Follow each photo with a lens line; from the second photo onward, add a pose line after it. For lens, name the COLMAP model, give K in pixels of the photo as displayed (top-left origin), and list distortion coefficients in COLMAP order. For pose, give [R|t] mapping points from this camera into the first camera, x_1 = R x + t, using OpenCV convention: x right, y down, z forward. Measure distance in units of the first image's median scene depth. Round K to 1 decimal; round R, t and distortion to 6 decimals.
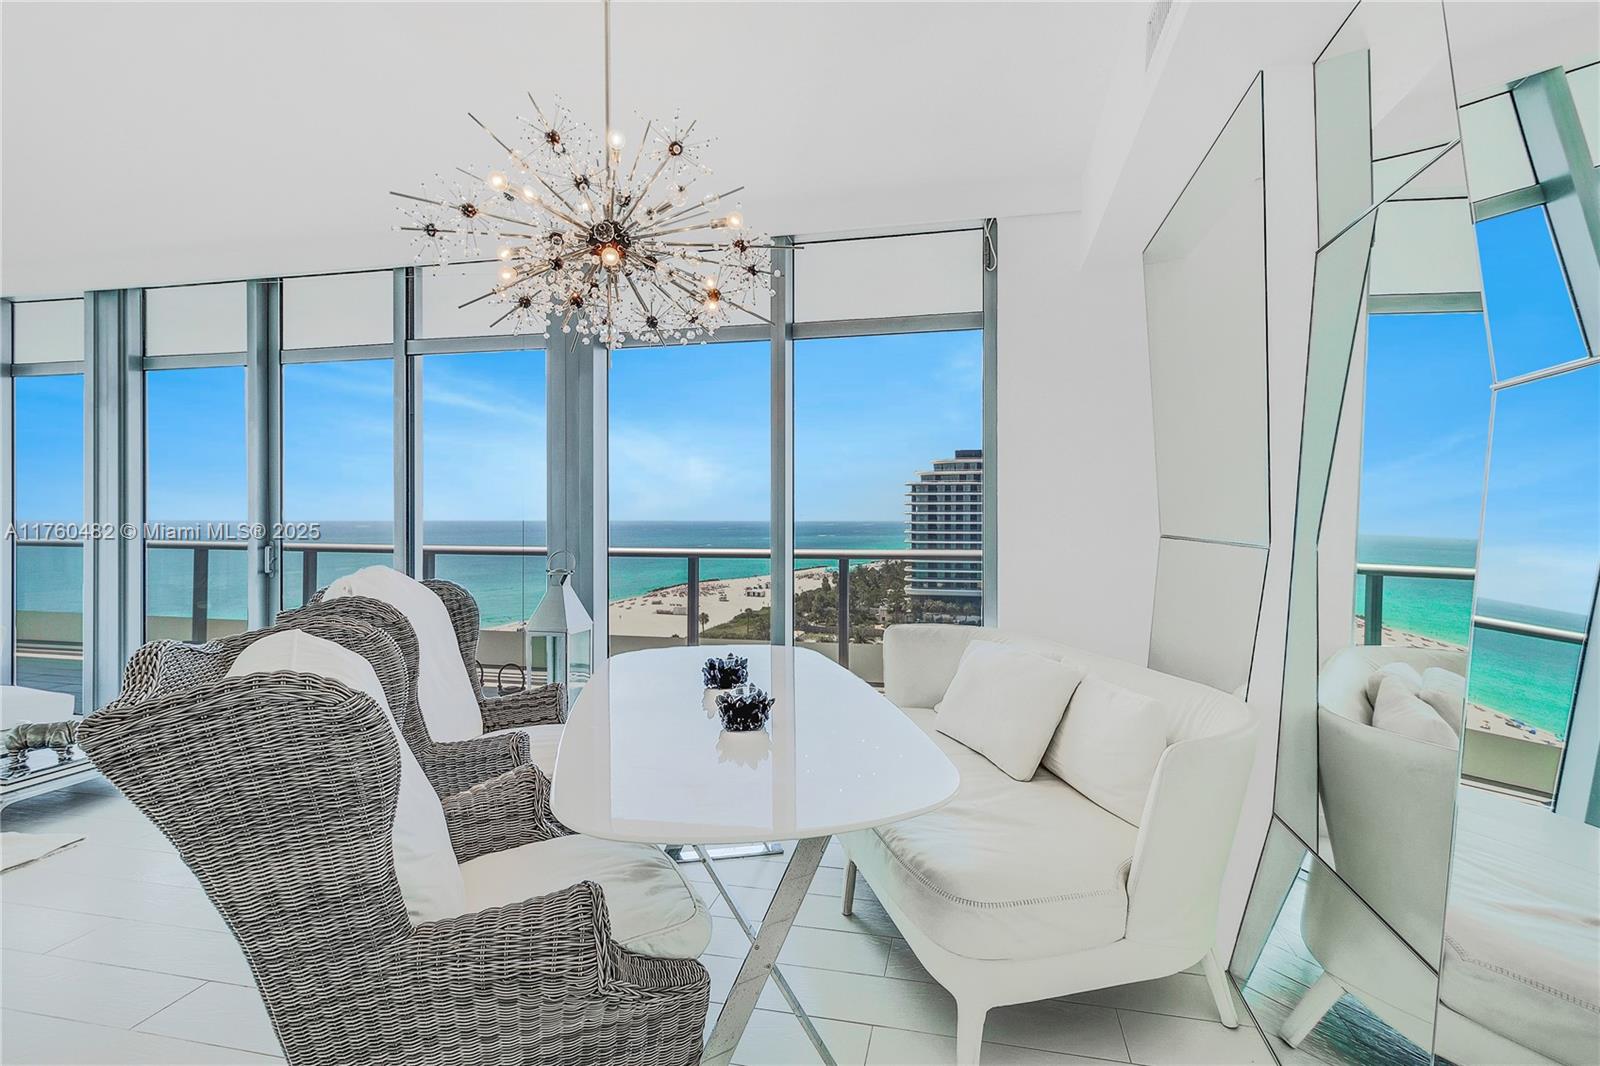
lens RADIAL K [[736.4, 0, 788.4], [0, 736.4, 524.2], [0, 0, 1]] dist [0.001661, -0.000210]
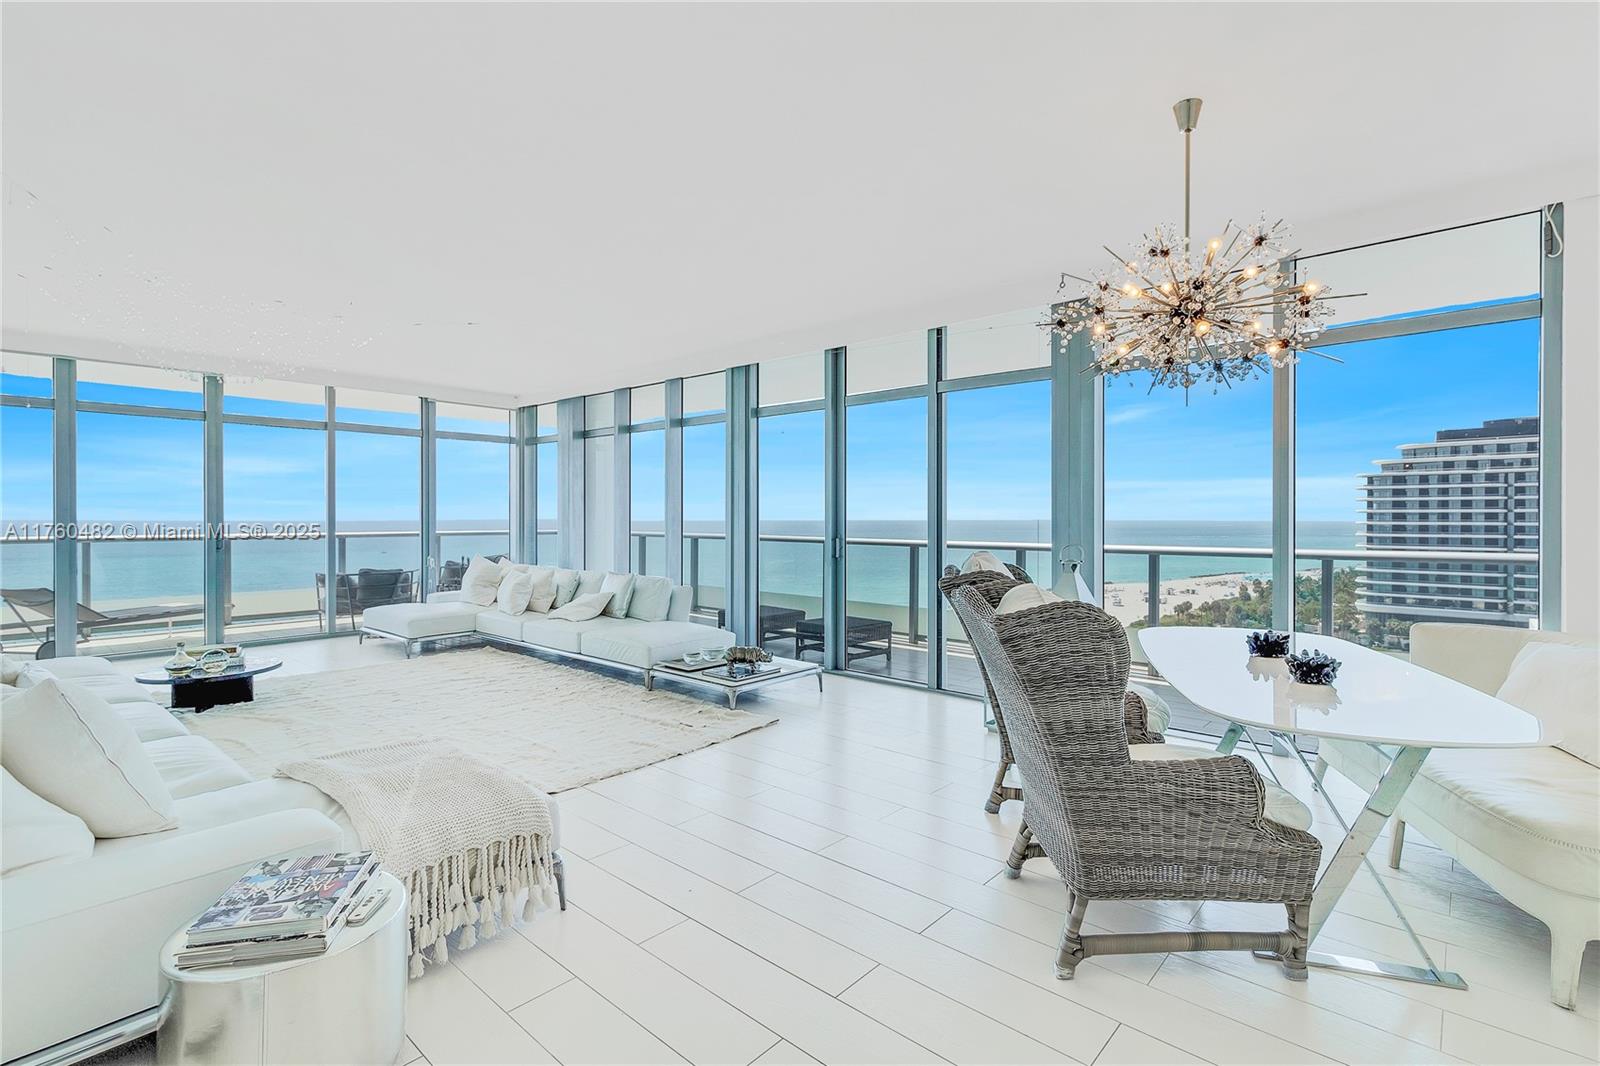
lens RADIAL K [[736.4, 0, 788.4], [0, 736.4, 524.2], [0, 0, 1]] dist [0.001661, -0.000210]
pose [[0.880585, 0.001947, -0.473884, -0.124585], [-0.001977, 0.999998, 0.000434, 0.002337], [0.473884, 0.000555, 0.880587, -0.267390]]
